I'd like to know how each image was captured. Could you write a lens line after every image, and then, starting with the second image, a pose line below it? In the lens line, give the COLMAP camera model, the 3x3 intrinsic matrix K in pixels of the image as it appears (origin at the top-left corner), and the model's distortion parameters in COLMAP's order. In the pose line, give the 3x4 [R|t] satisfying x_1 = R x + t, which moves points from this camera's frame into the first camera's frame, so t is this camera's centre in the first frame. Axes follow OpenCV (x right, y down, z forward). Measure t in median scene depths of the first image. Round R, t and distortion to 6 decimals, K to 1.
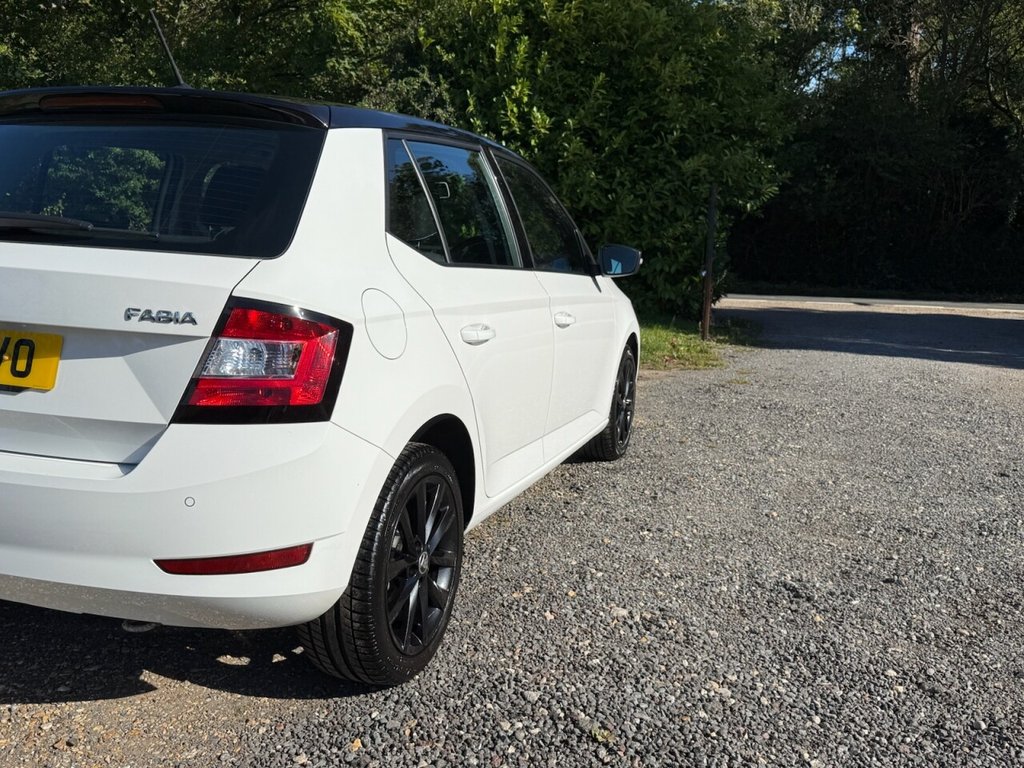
lens RADIAL K [[919.0, 0, 511.1], [0, 919.0, 388.3], [0, 0, 1]] dist [0.155179, -0.301162]
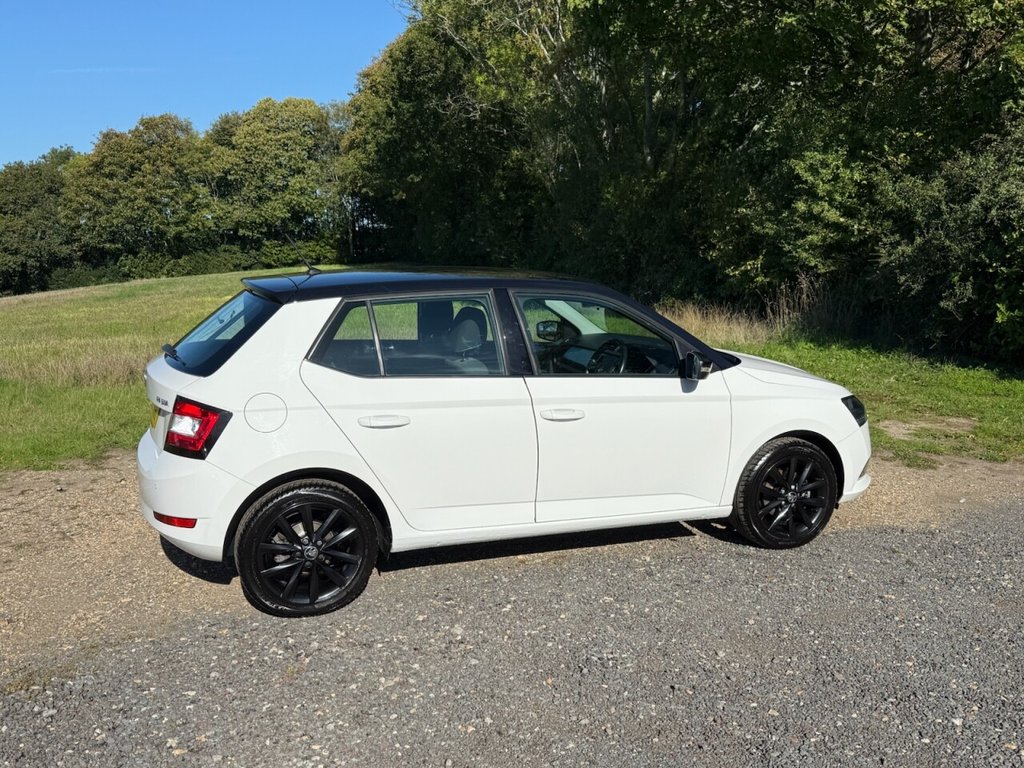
lens RADIAL K [[910.7, 0, 517.2], [0, 910.7, 395.4], [0, 0, 1]] dist [0.136865, -0.313429]
pose [[0.636680, 0.097140, -0.764985, 1.223987], [-0.107814, 0.993504, 0.036428, -0.175381], [0.763554, 0.059283, 0.643017, 0.168829]]
